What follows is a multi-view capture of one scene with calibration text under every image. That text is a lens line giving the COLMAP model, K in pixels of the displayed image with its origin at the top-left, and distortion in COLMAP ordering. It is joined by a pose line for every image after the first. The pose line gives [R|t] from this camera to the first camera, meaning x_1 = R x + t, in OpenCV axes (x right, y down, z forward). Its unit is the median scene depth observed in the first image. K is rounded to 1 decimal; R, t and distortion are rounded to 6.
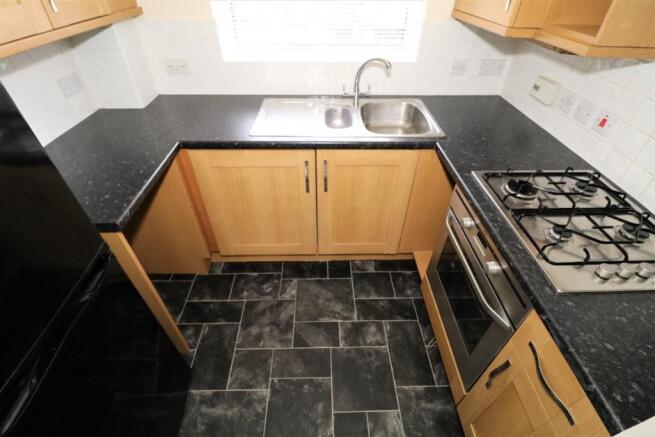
lens RADIAL K [[306.3, 0, 327.0], [0, 306.3, 213.6], [0, 0, 1]] dist [-0.002202, -0.000695]
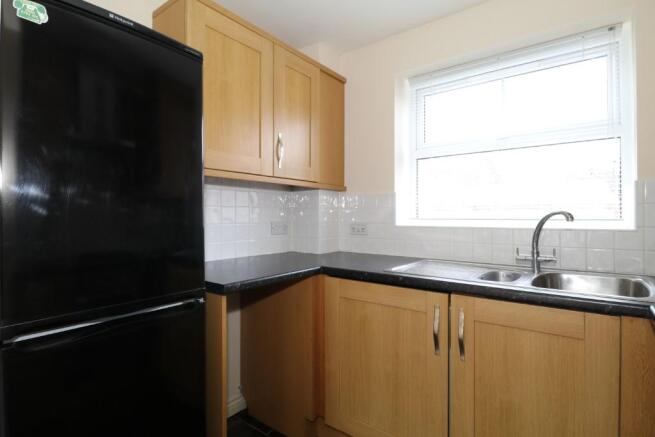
lens RADIAL K [[346.6, 0, 324.8], [0, 346.6, 221.8], [0, 0, 1]] dist [-0.020253, 0.000003]
pose [[0.769491, -0.000672, -0.638657, 0.272522], [-0.409005, 0.767512, -0.493600, 0.216447], [0.490509, 0.641035, 0.590318, 0.182491]]
